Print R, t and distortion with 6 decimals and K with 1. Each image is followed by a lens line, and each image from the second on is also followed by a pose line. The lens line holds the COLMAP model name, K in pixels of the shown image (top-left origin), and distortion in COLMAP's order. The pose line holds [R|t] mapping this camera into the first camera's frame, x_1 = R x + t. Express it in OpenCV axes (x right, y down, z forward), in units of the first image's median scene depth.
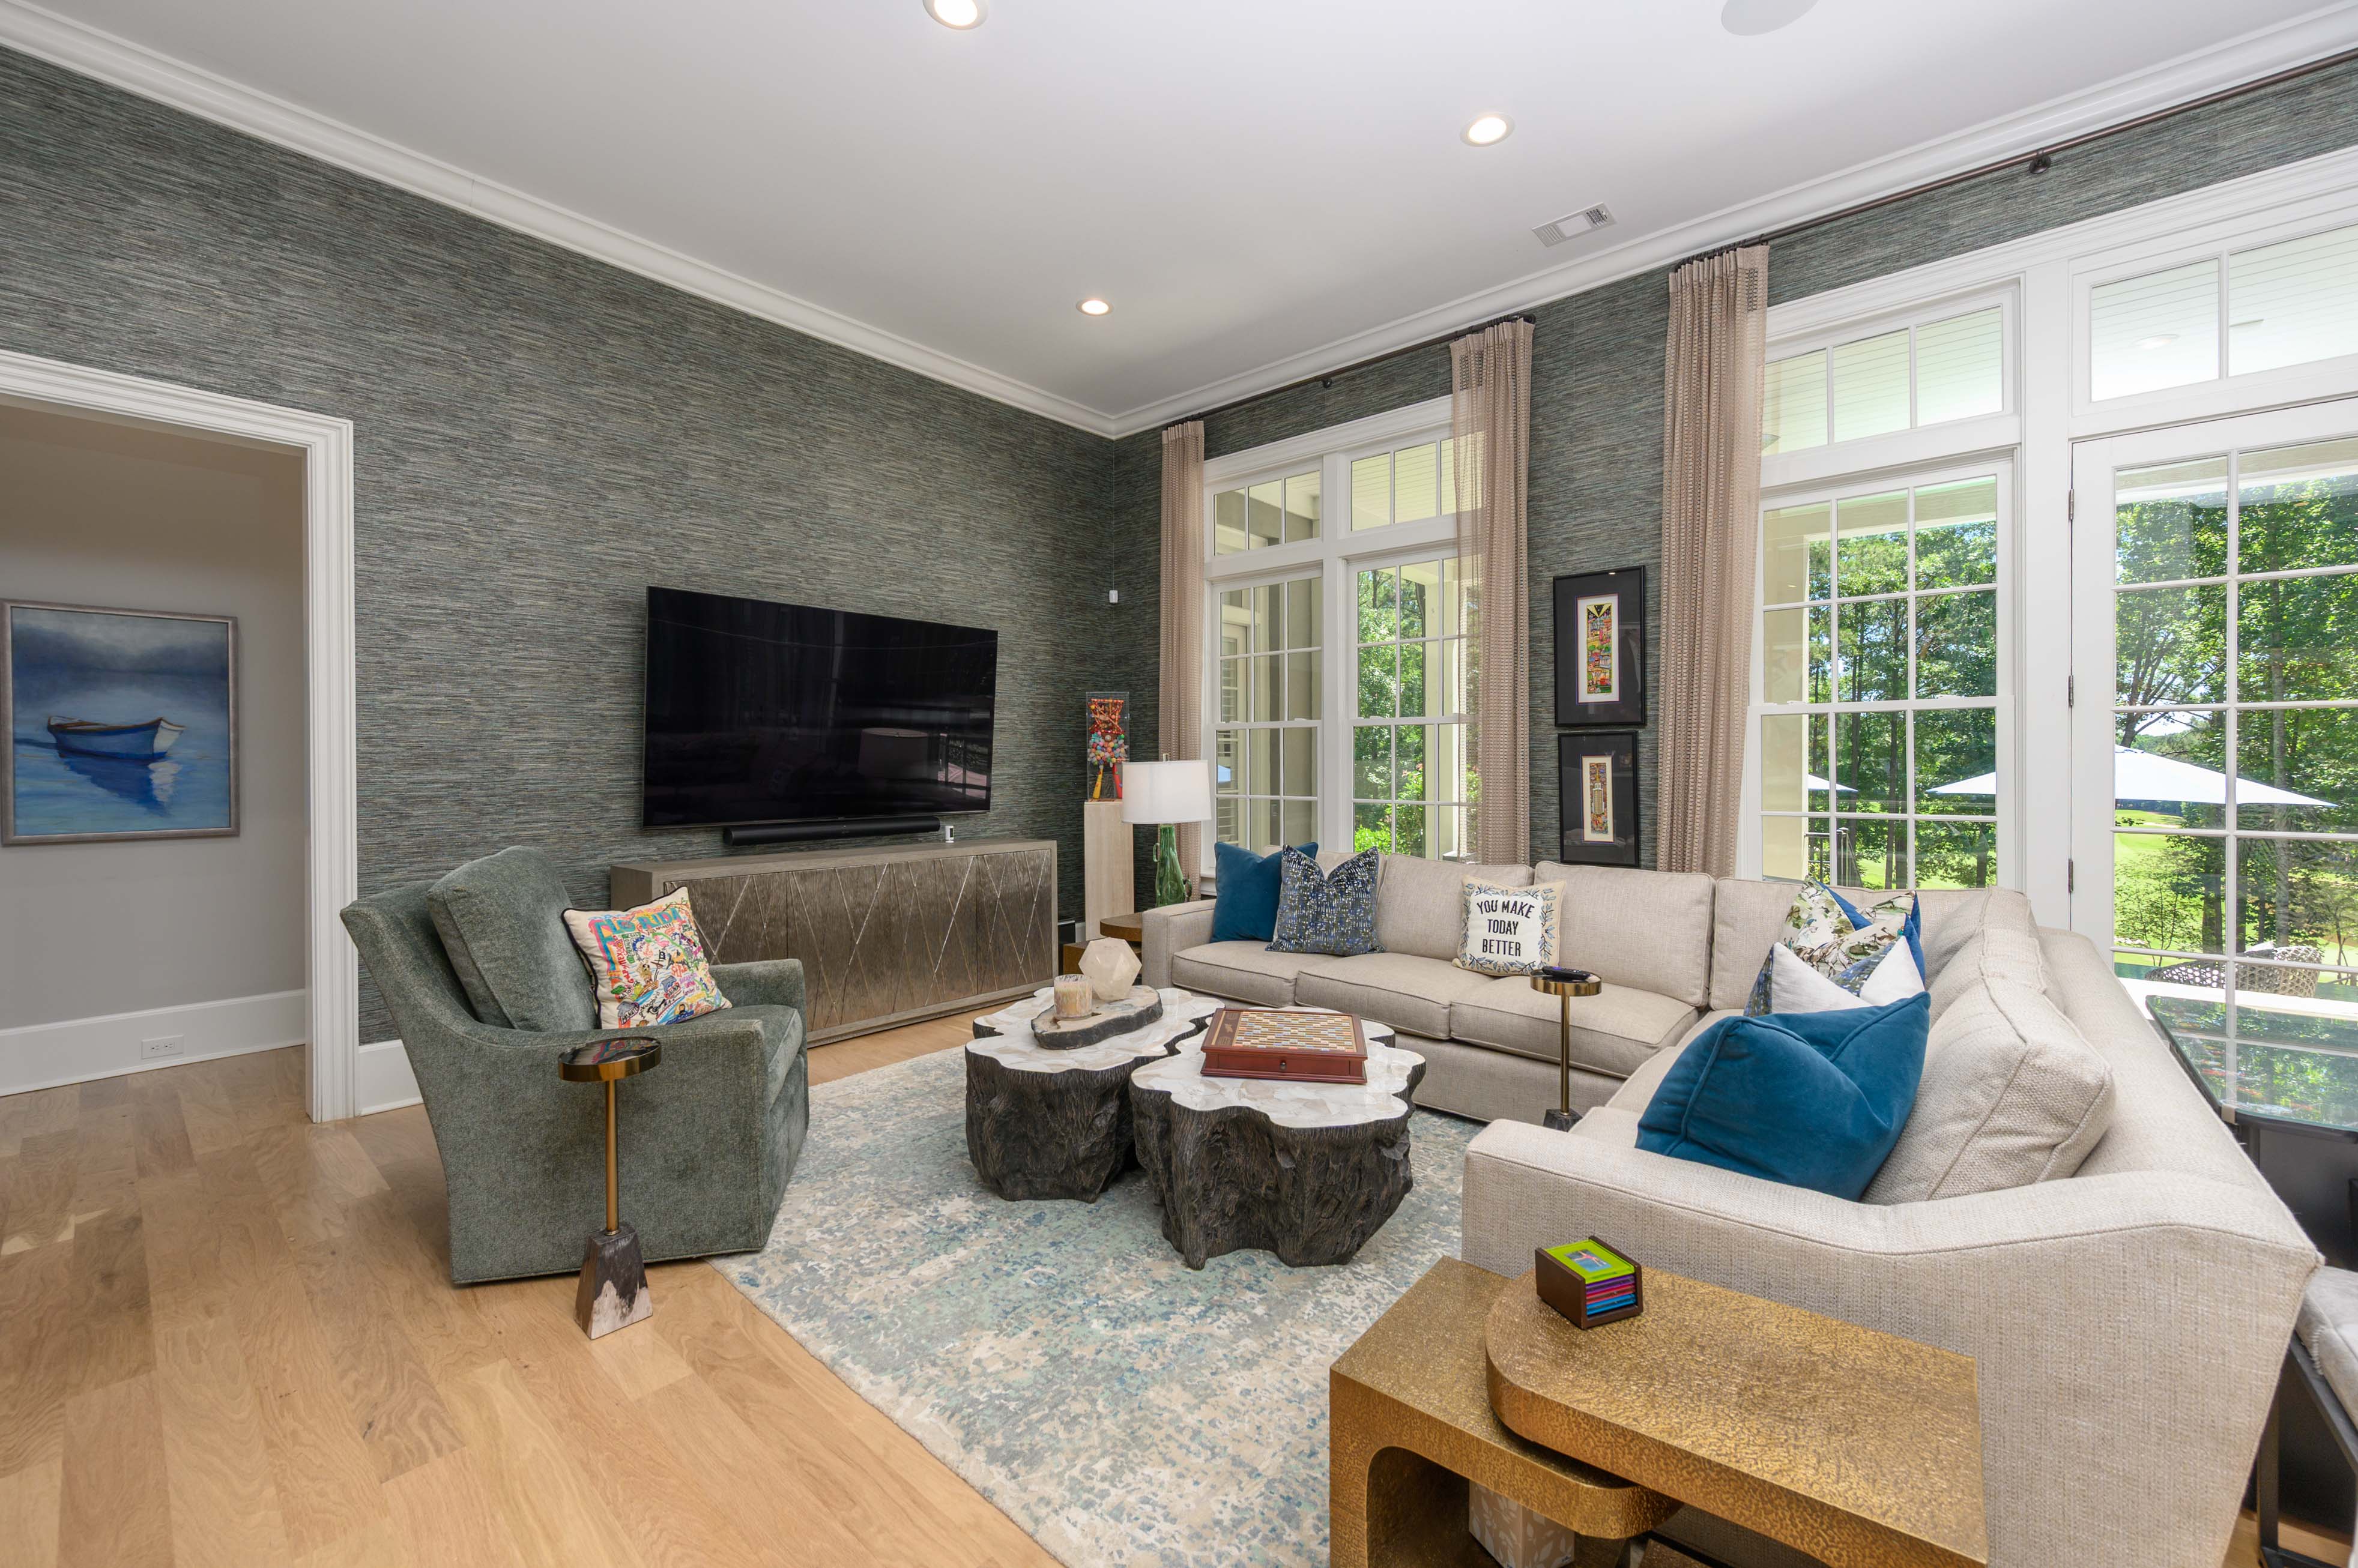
lens RADIAL K [[941.0, 0, 1177.2], [0, 941.0, 767.9], [0, 0, 1]] dist [-0.002668, 0.000381]
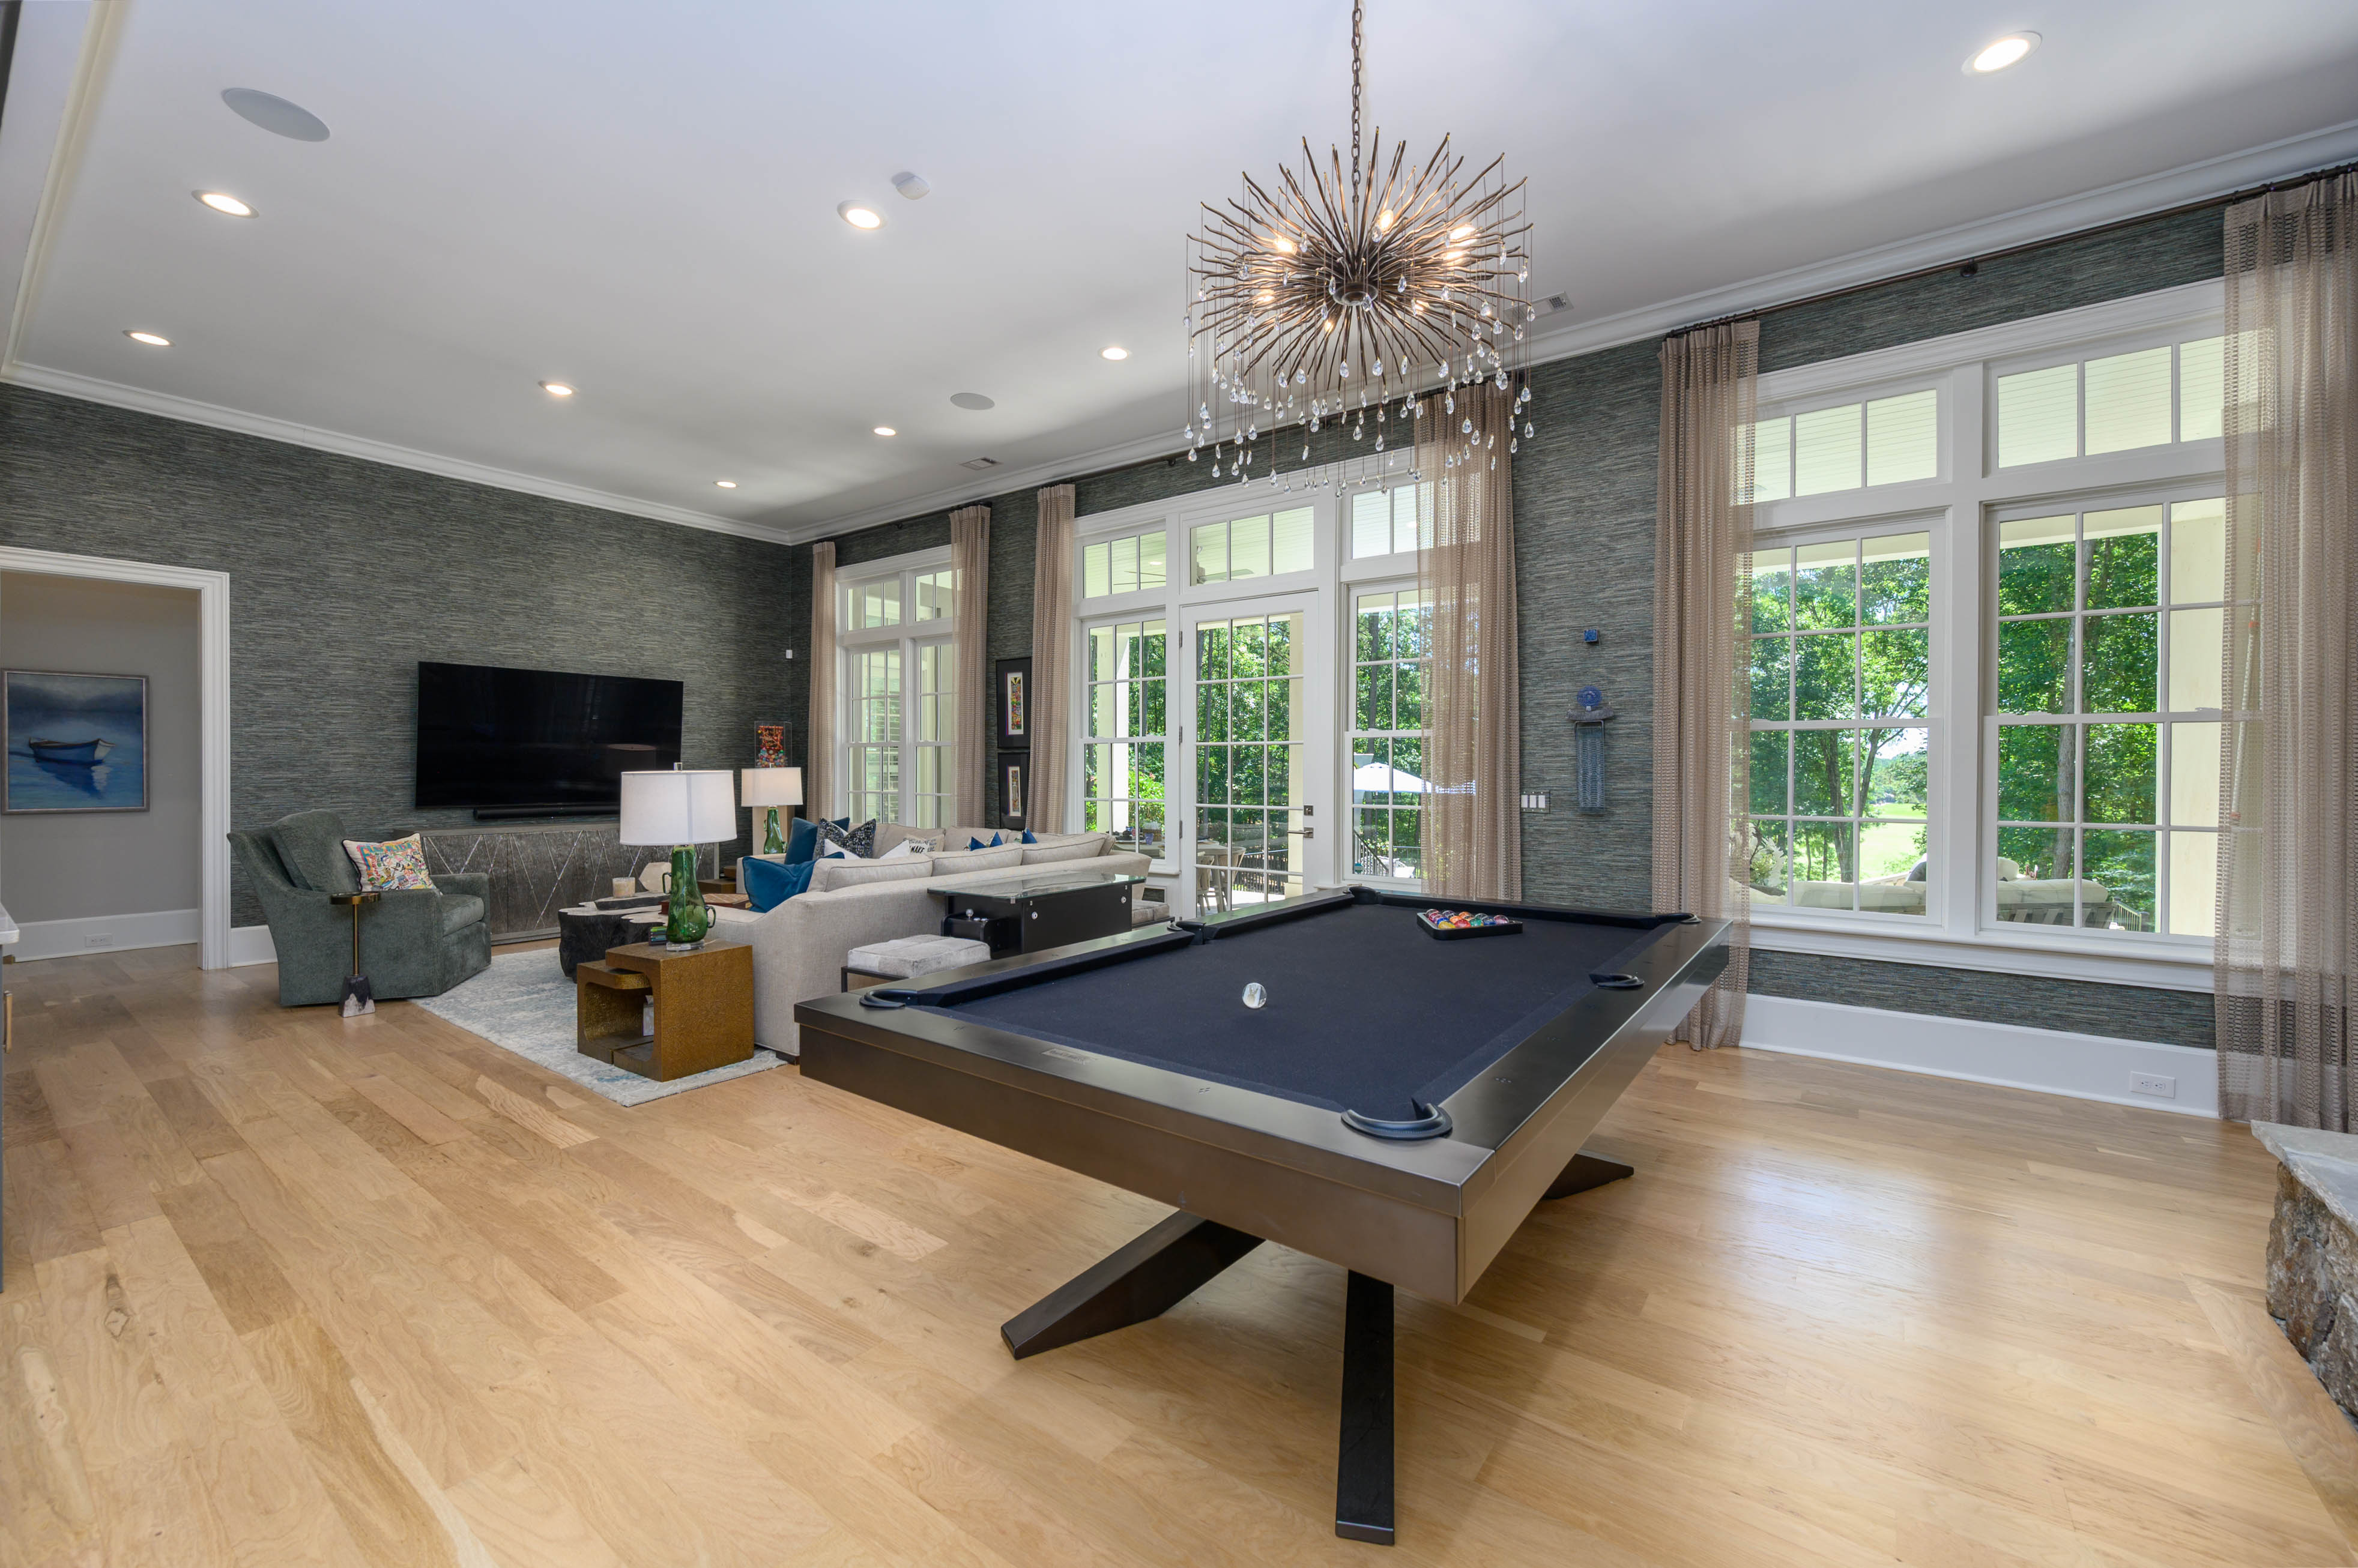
lens RADIAL K [[941.0, 0, 1179.4], [0, 941.0, 774.4], [0, 0, 1]] dist [-0.002668, 0.000381]
pose [[0.996527, 0.004235, 0.083163, 0.655184], [-0.004180, 0.999991, -0.000843, 0.002334], [-0.083166, 0.000492, 0.996536, -0.785139]]
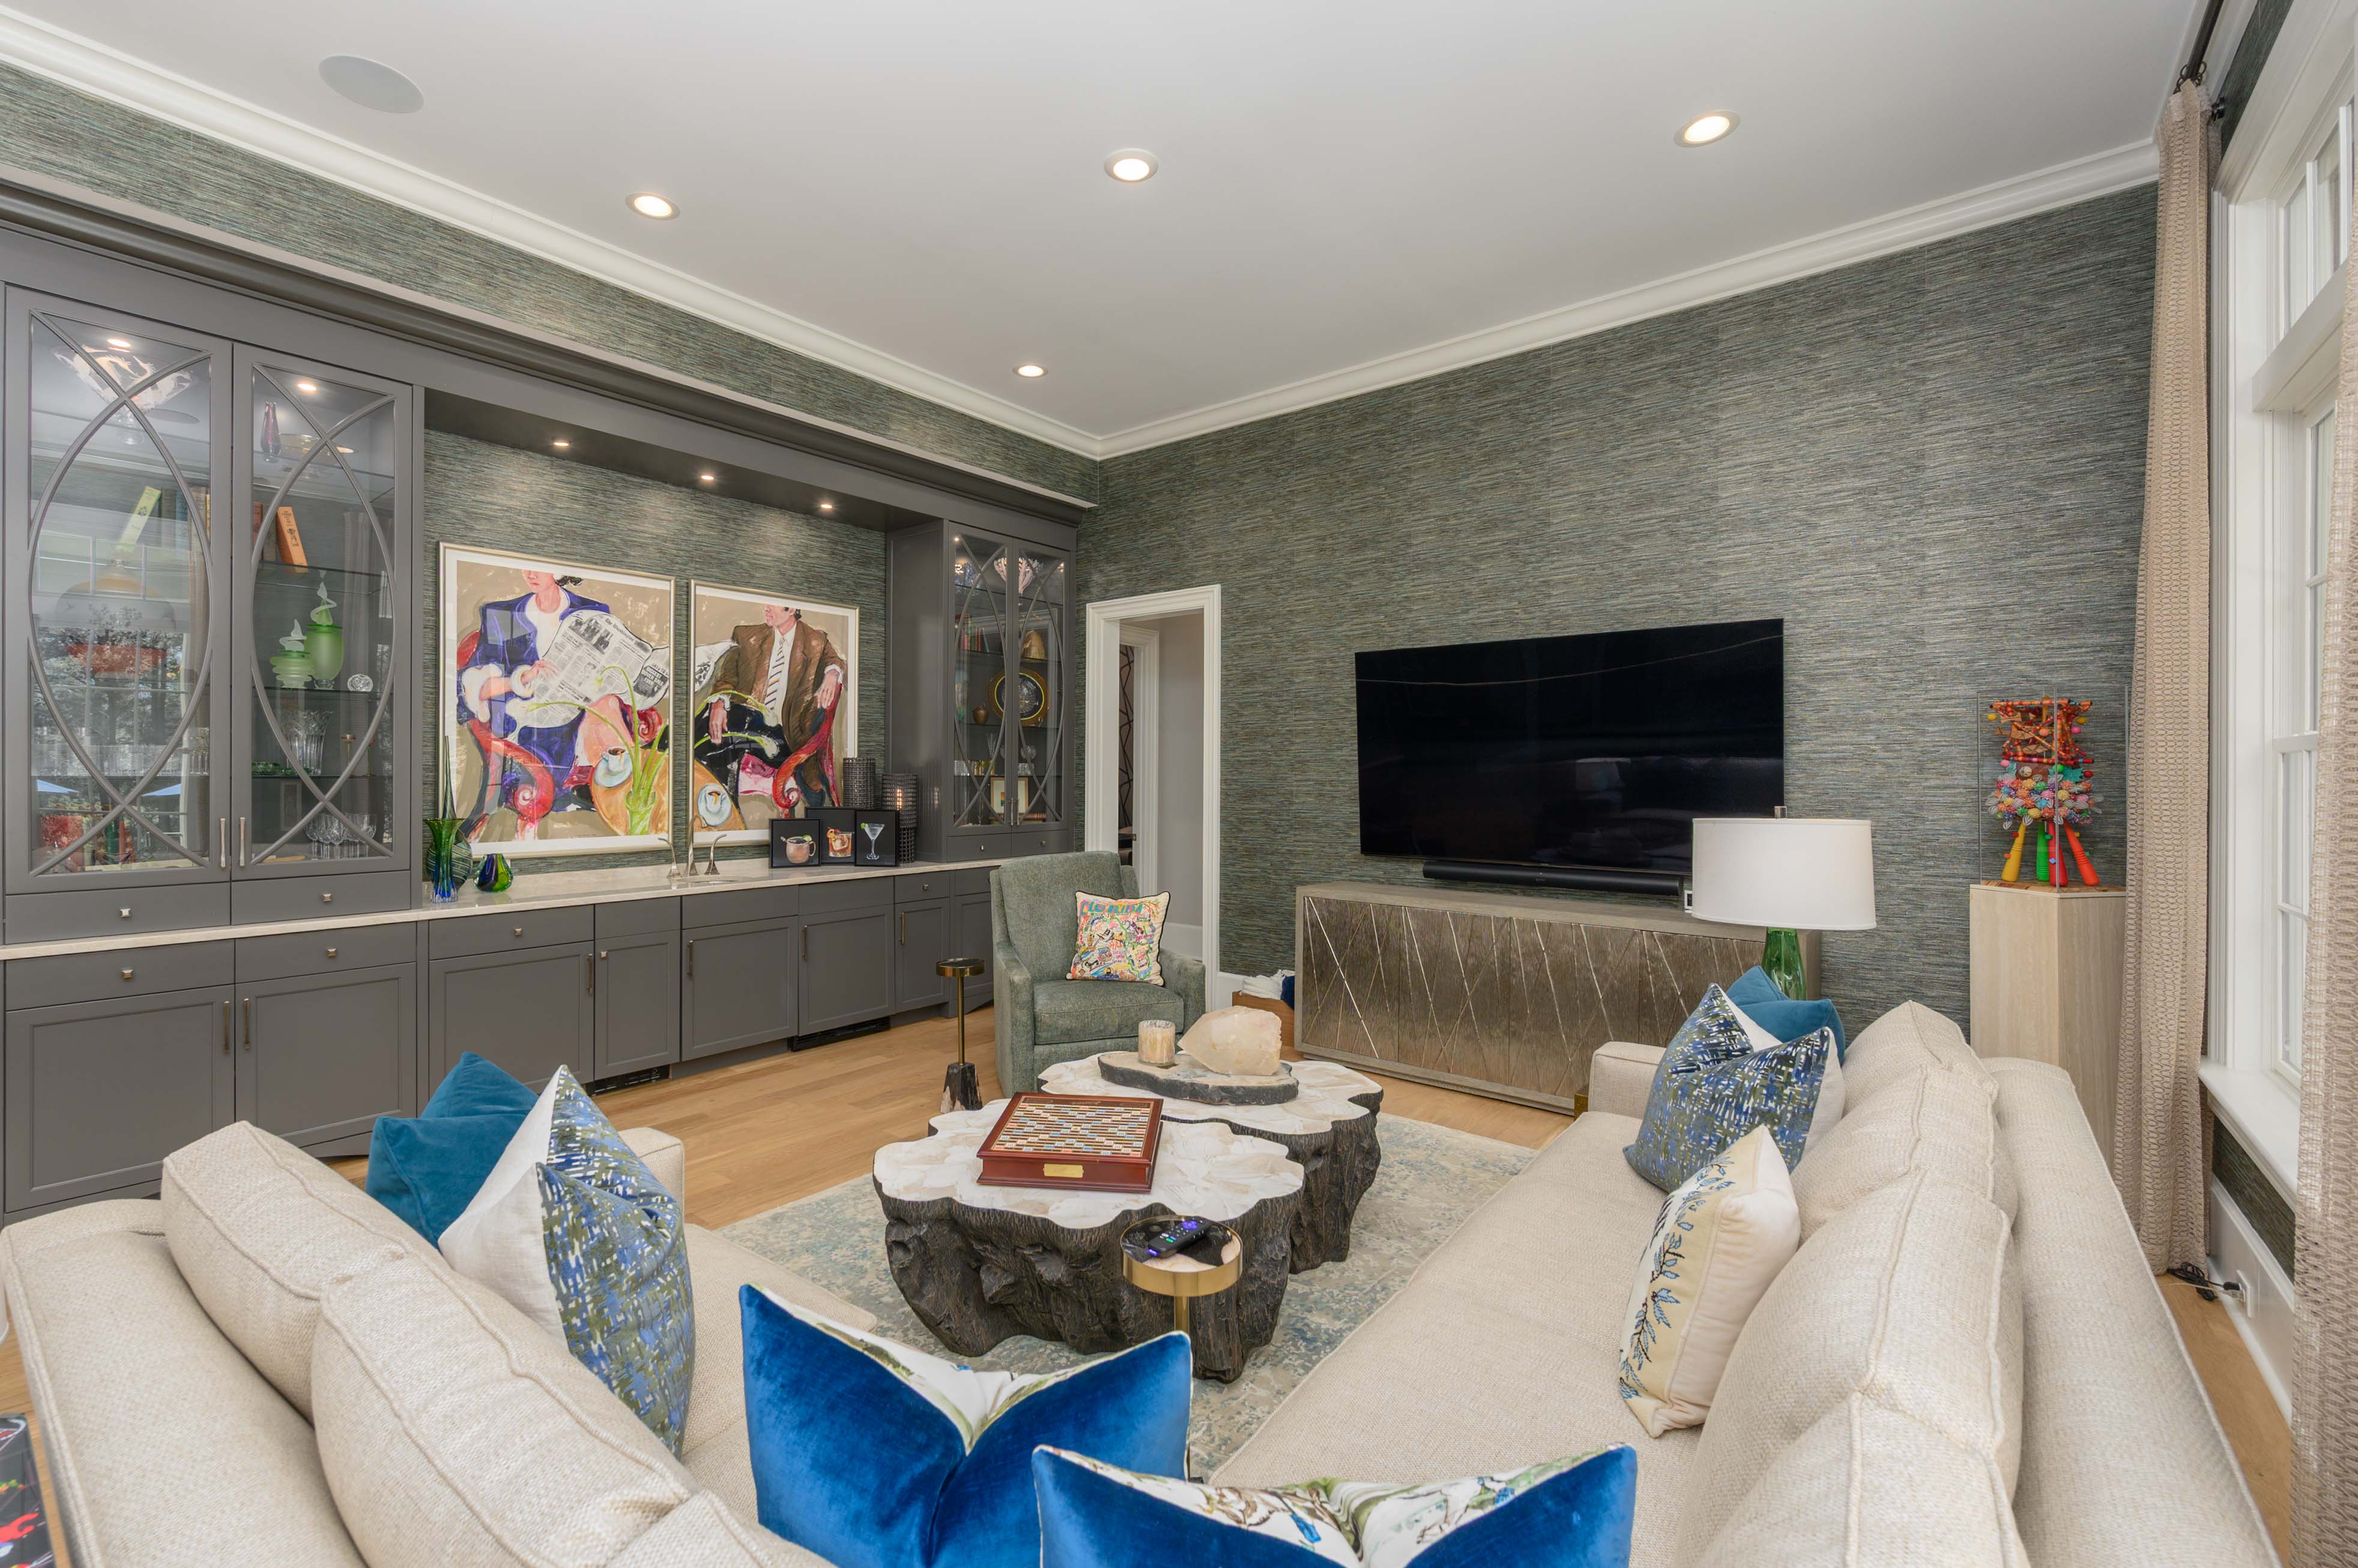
lens RADIAL K [[941.0, 0, 1179.2], [0, 941.0, 805.8], [0, 0, 1]] dist [-0.002668, 0.000381]
pose [[0.109147, 0.006828, -0.994002, 0.615761], [-0.020802, 0.999773, 0.004584, 0.000713], [0.993808, 0.020177, 0.109264, 0.666333]]
